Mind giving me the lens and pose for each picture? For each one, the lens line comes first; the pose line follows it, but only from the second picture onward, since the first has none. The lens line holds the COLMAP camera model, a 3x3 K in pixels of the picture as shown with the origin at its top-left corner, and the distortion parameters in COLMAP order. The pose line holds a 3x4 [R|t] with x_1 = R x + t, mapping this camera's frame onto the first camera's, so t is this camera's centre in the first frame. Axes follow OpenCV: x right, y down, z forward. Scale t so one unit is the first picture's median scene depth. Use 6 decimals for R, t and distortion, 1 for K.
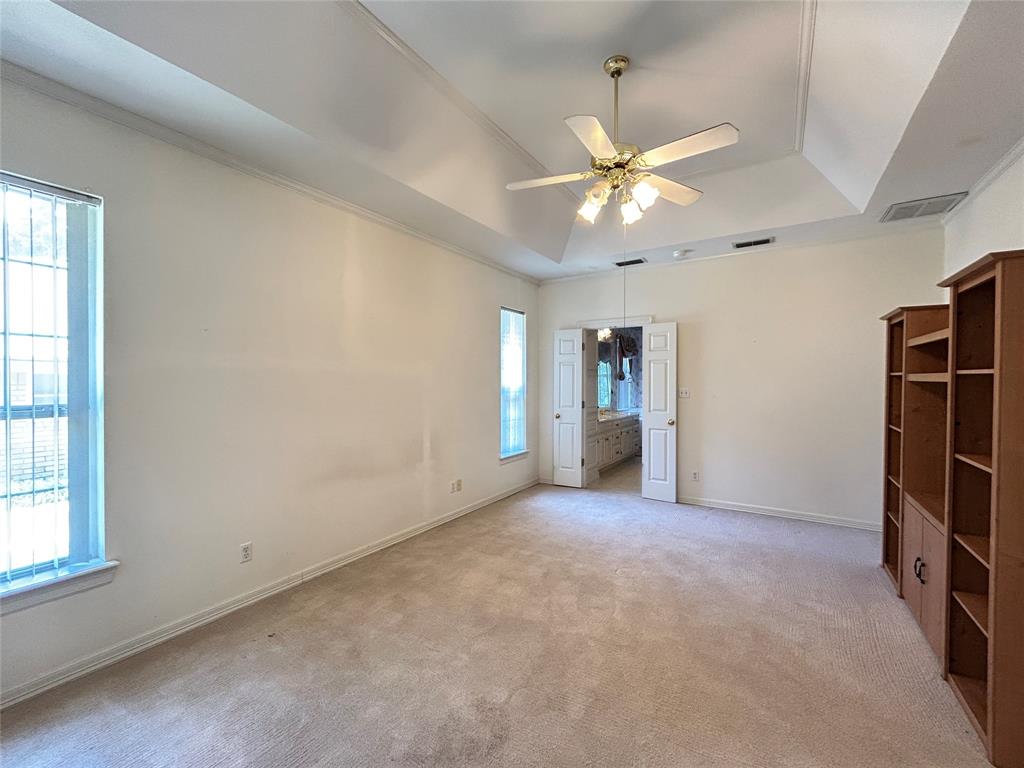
lens RADIAL K [[414.9, 0, 512.2], [0, 414.9, 391.7], [0, 0, 1]] dist [-0.000567, 0.001359]
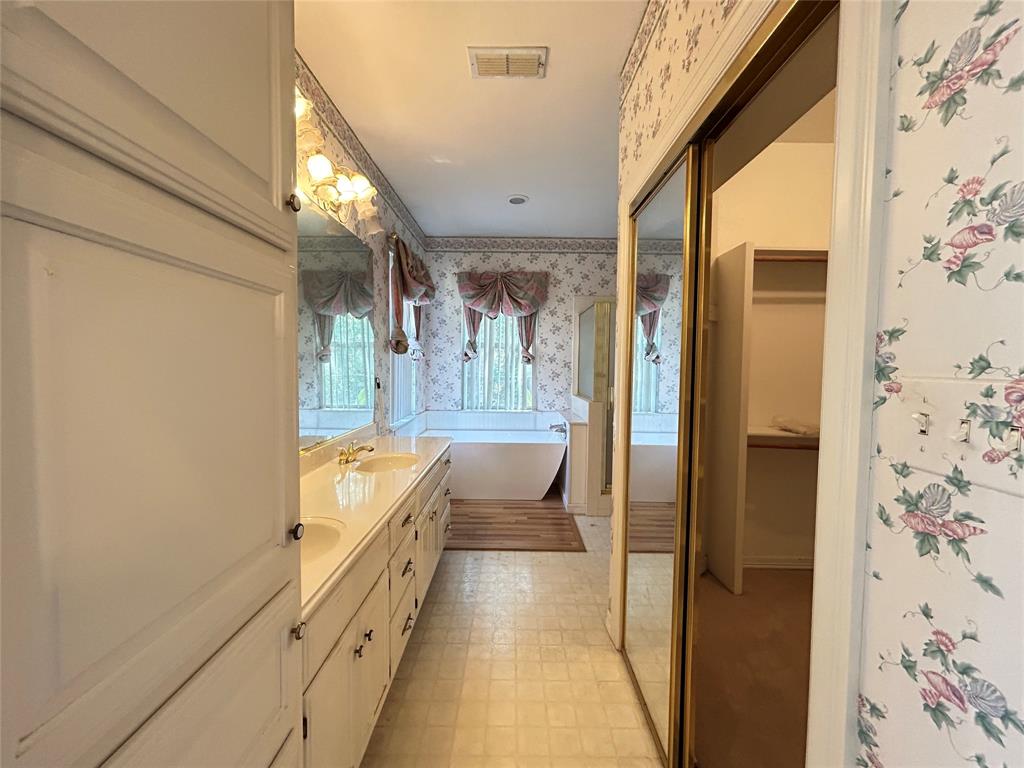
lens RADIAL K [[414.9, 0, 504.7], [0, 414.9, 388.9], [0, 0, 1]] dist [-0.000567, 0.001359]
pose [[0.850043, -0.018589, 0.526385, 0.134350], [-0.006422, 0.998937, 0.045648, -0.012160], [-0.526674, -0.042183, 0.849020, 0.592677]]
